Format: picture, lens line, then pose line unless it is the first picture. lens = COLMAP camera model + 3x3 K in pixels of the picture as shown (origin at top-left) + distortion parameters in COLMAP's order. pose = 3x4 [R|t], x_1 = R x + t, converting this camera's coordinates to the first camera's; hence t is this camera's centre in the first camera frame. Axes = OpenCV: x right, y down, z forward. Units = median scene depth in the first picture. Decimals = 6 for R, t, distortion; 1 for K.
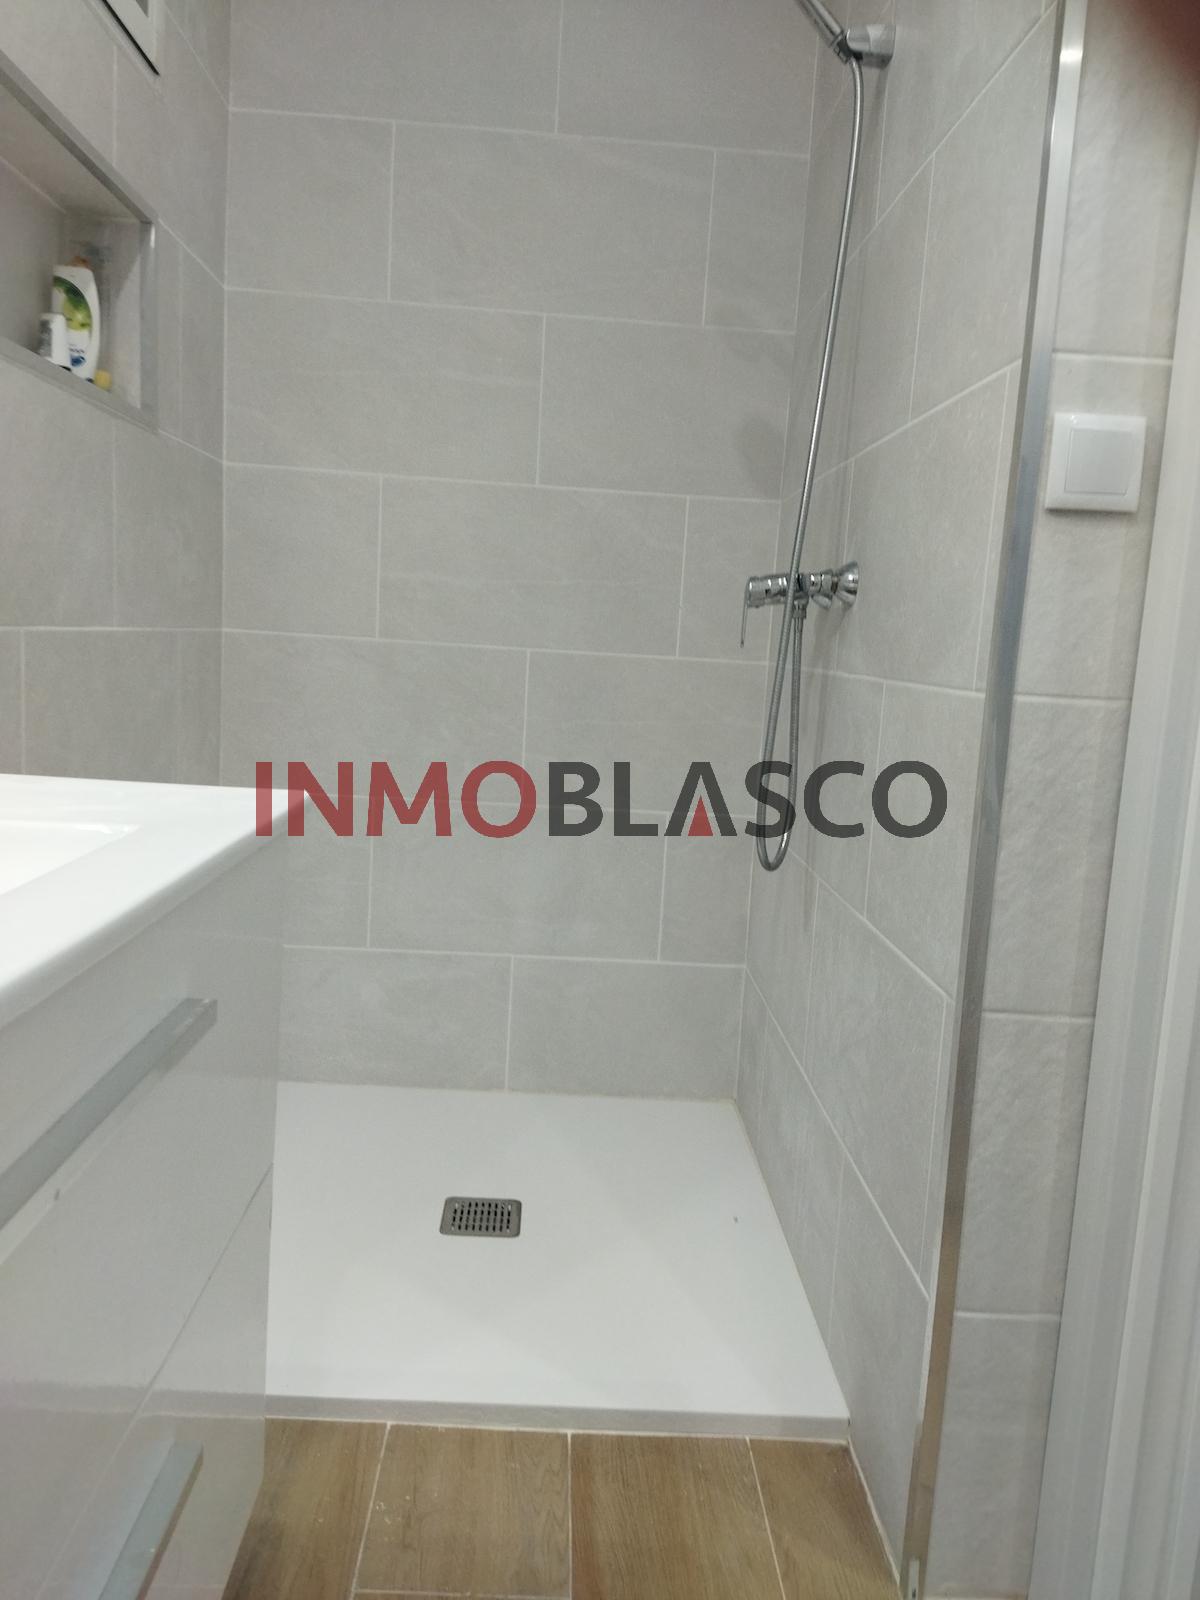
lens RADIAL K [[1177.4, 0, 588.8], [0, 1177.4, 790.8], [0, 0, 1]] dist [0.102090, -0.143521]
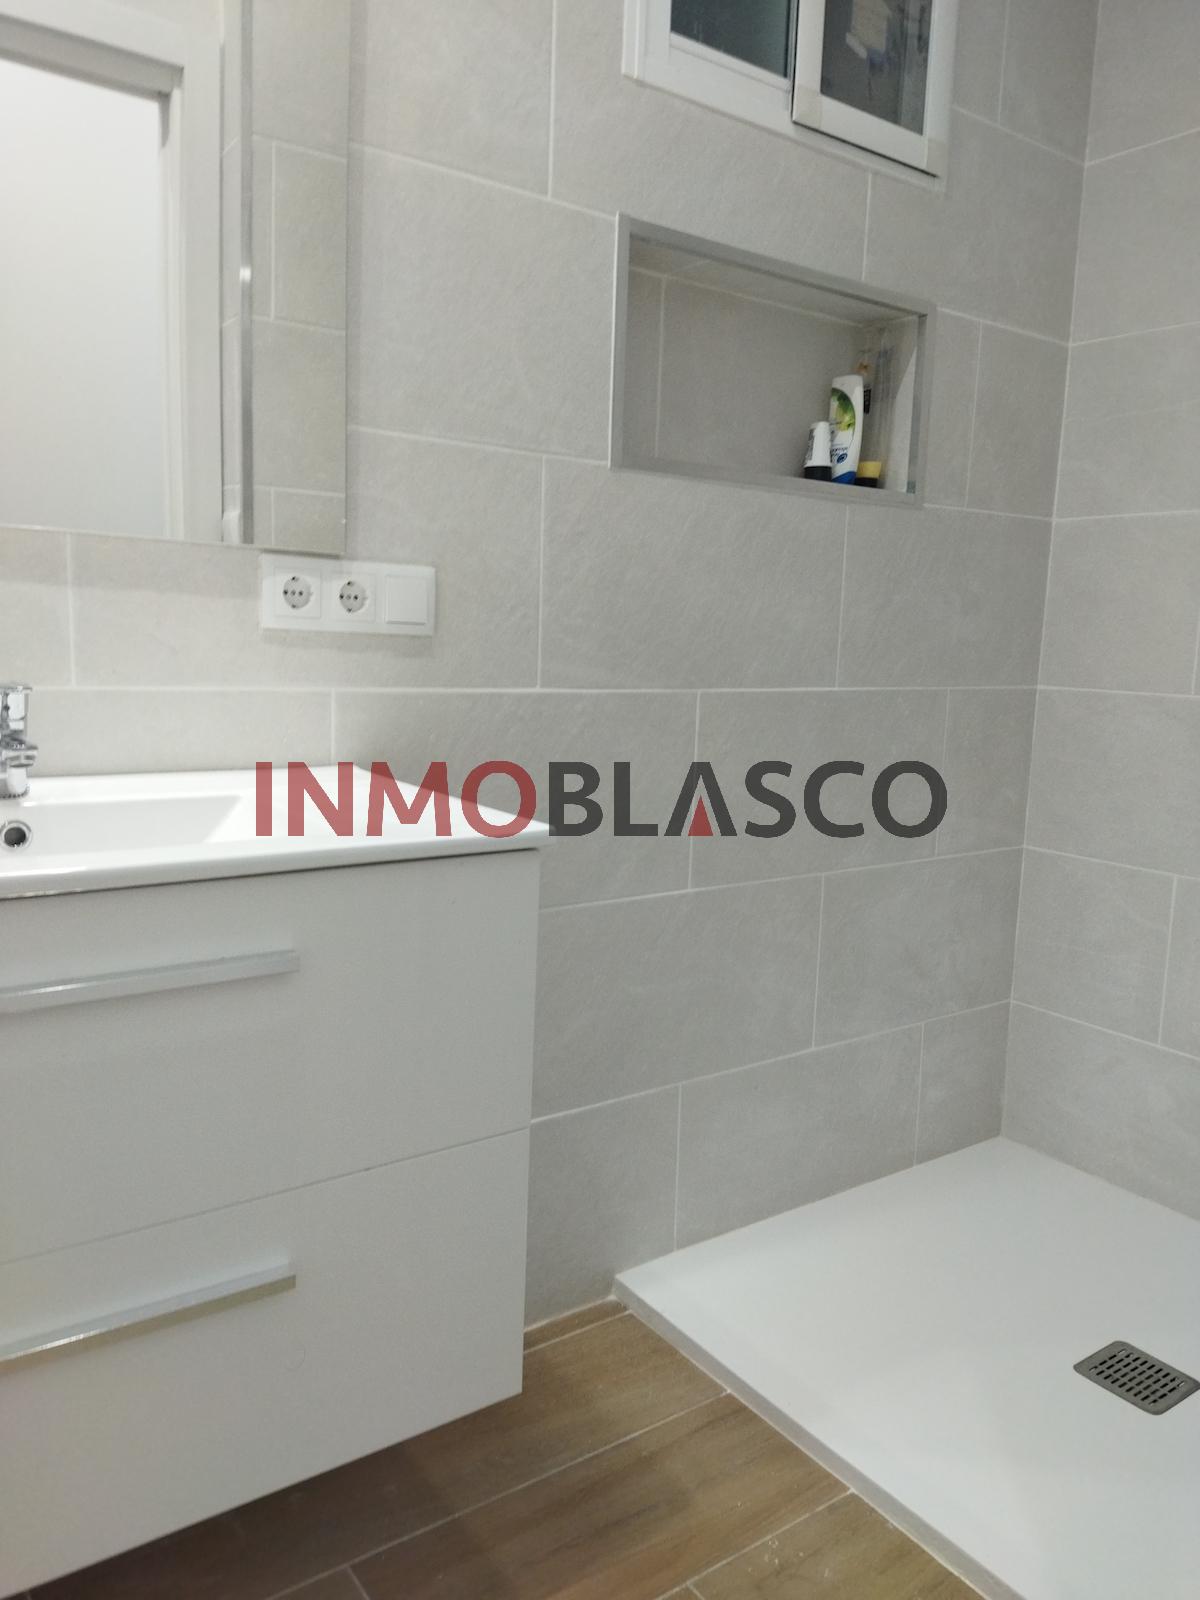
lens RADIAL K [[1177.4, 0, 588.8], [0, 1177.4, 790.8], [0, 0, 1]] dist [0.102090, -0.143521]
pose [[0.558060, 0.070176, -0.826828, 0.406282], [-0.106226, 0.994261, 0.012691, -0.028920], [0.822973, 0.080749, 0.562312, 0.182909]]
